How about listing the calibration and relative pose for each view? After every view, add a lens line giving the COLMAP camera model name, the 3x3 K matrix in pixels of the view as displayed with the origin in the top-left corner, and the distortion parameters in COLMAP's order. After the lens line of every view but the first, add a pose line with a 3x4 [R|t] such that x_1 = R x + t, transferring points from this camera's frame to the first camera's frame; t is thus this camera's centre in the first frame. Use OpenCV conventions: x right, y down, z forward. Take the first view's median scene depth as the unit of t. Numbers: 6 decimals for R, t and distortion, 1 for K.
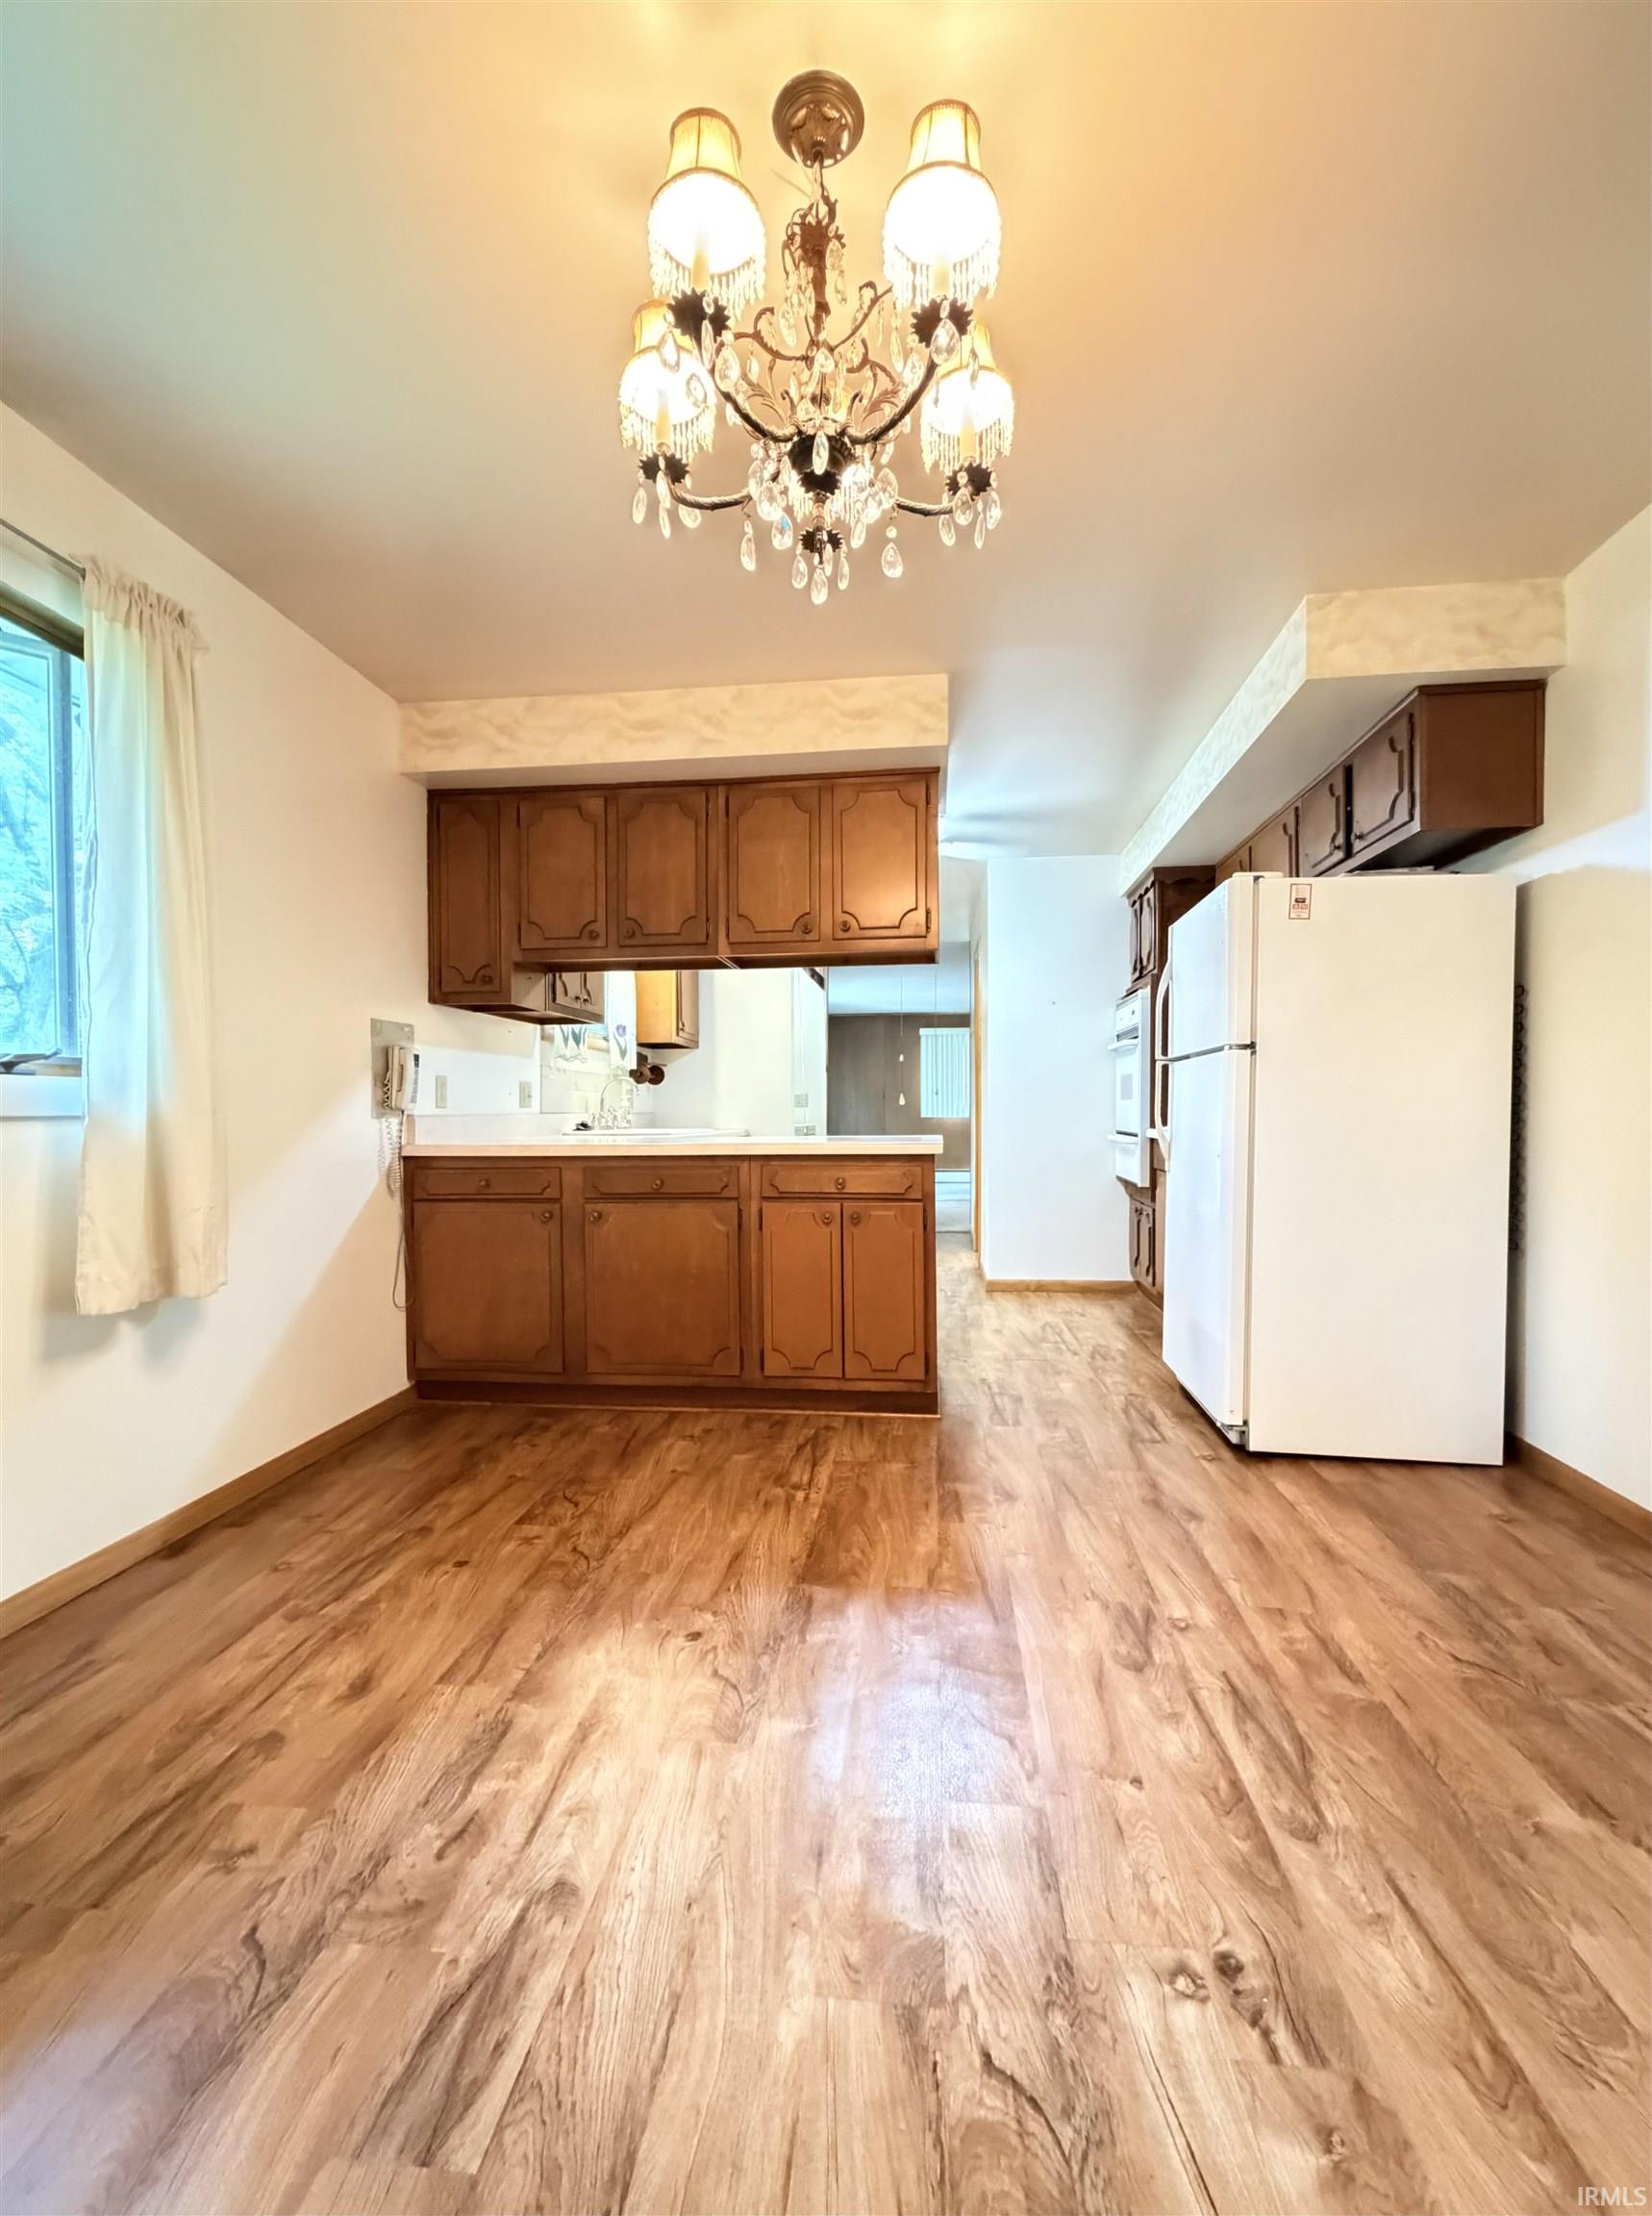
lens RADIAL K [[908.2, 0, 821.6], [0, 908.2, 1128.6], [0, 0, 1]] dist [-0.004854, 0.000187]
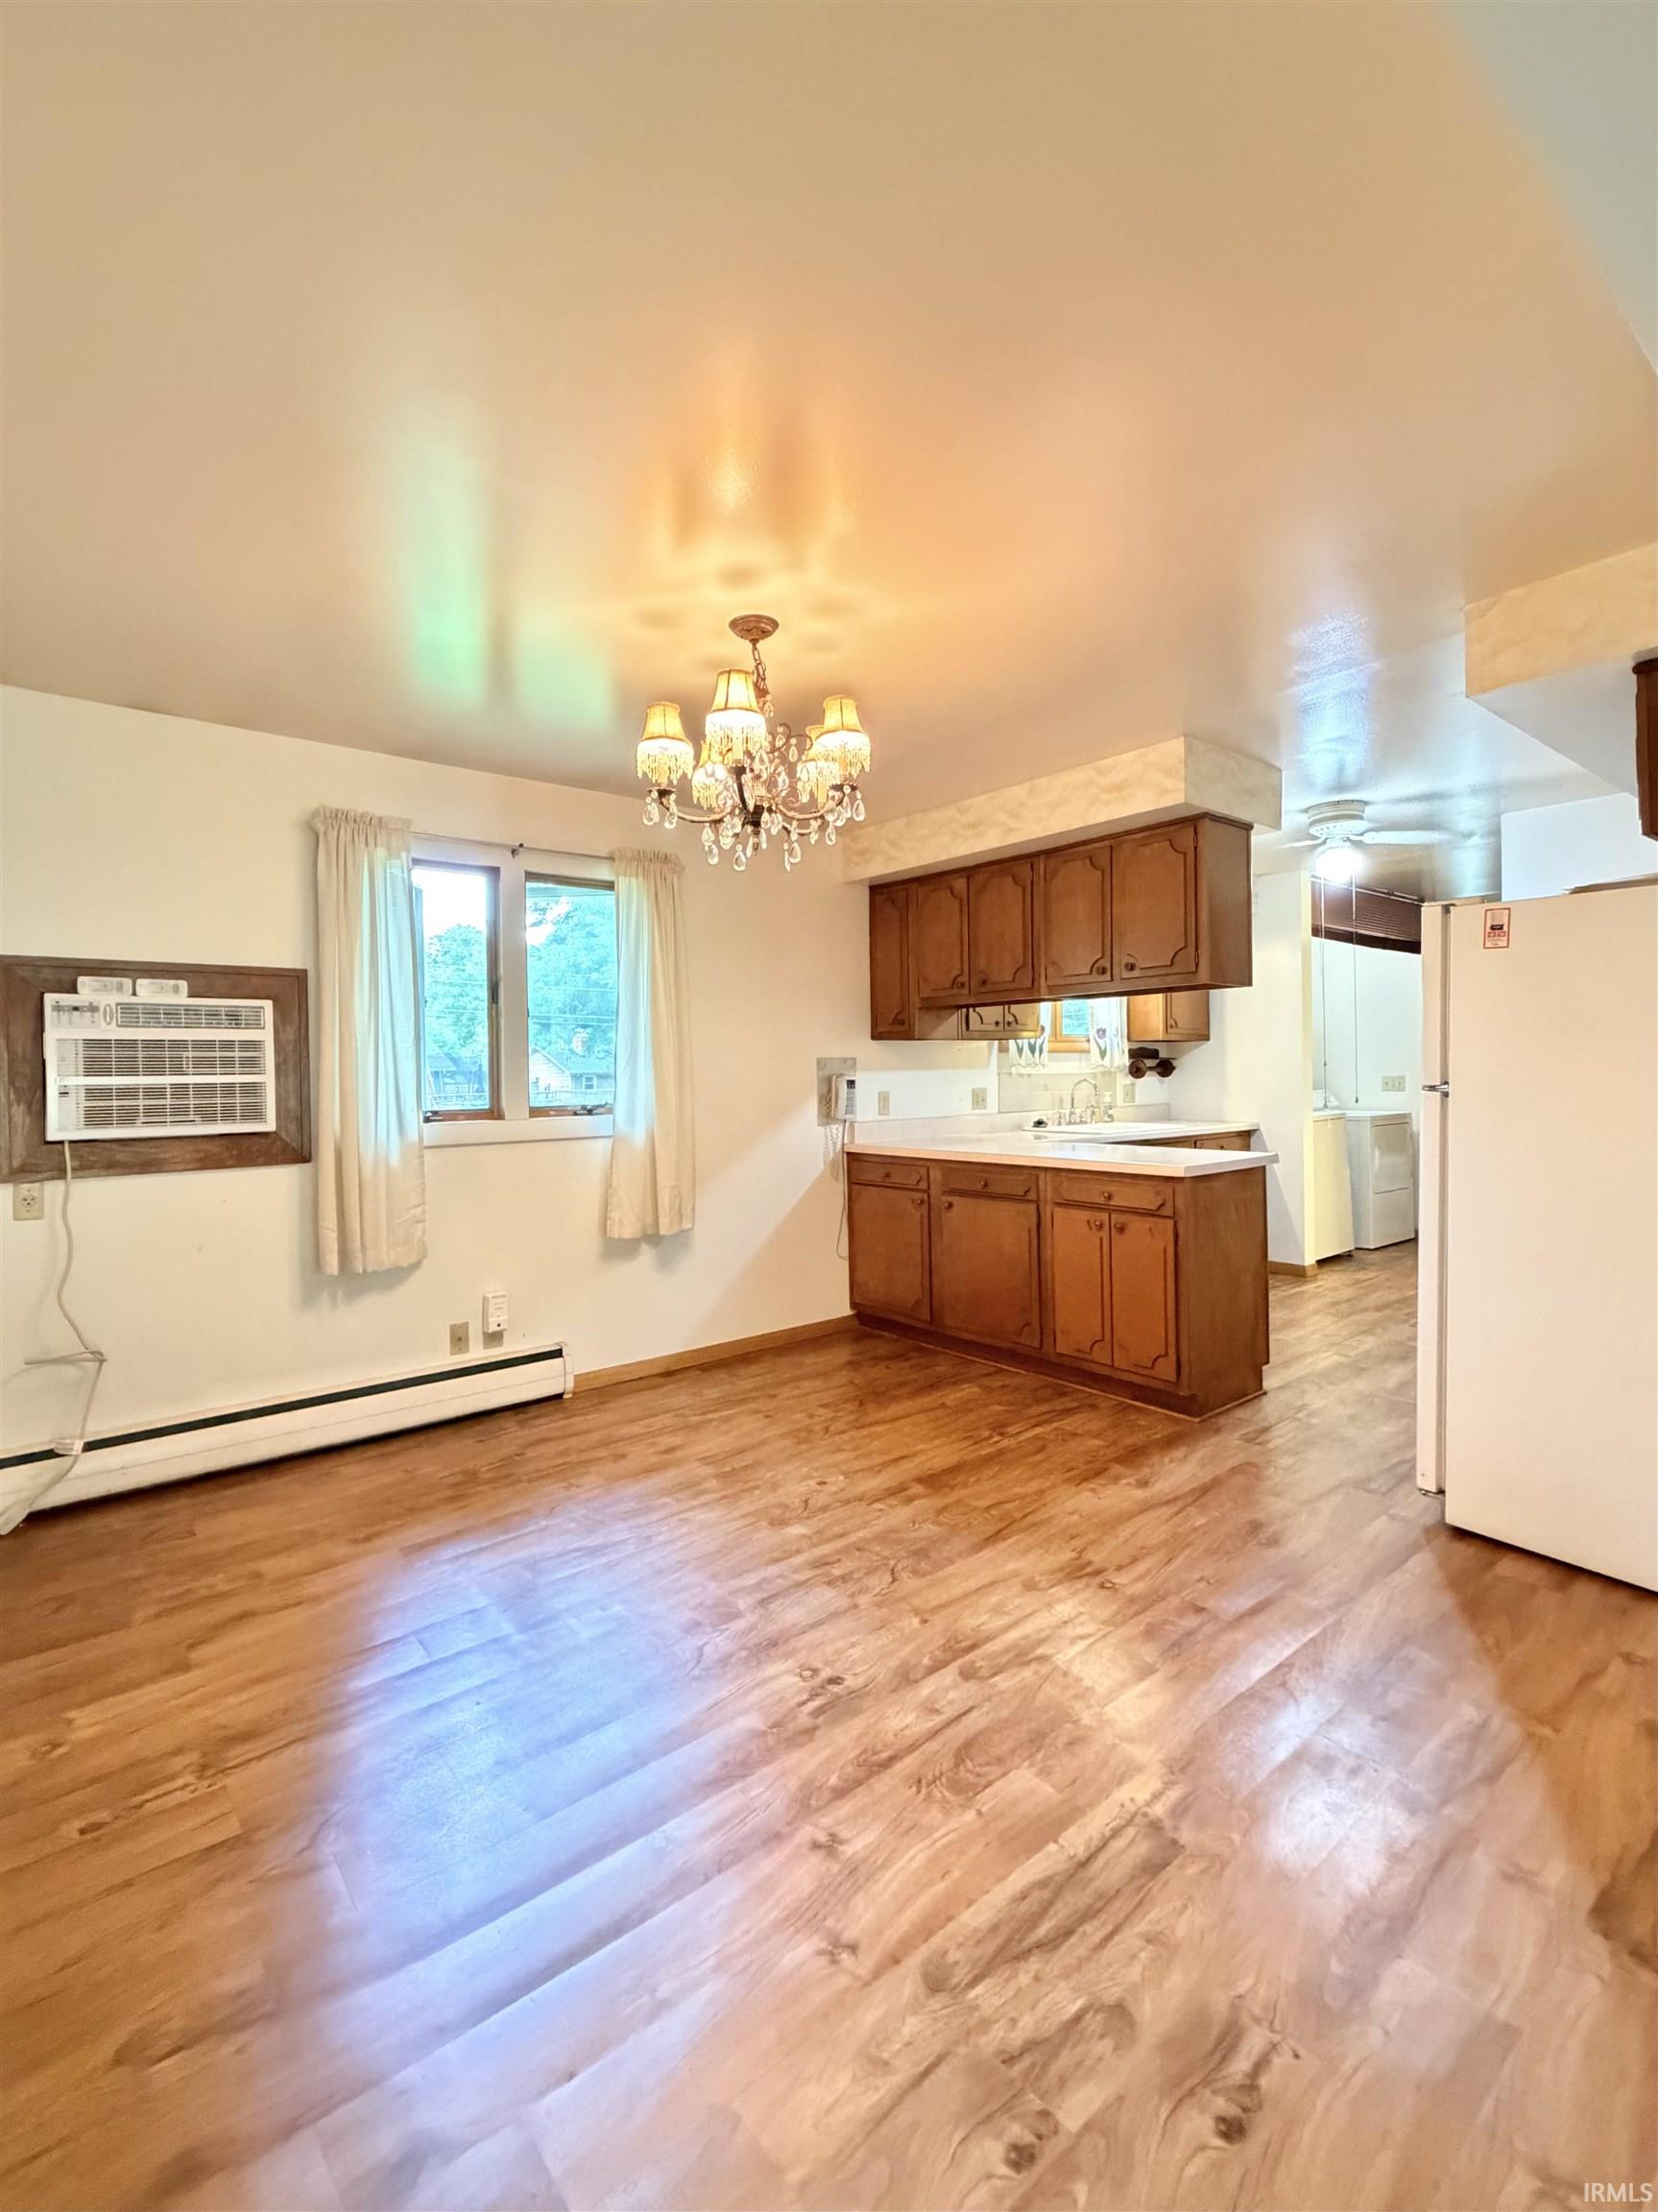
lens RADIAL K [[977.8, 0, 843.5], [0, 977.8, 1085.9], [0, 0, 1]] dist [-0.019810, 0.000072]
pose [[0.731627, 0.004540, -0.681690, 0.615266], [-0.002553, 0.999989, 0.003919, -0.083070], [0.681700, -0.001127, 0.731631, -0.129548]]
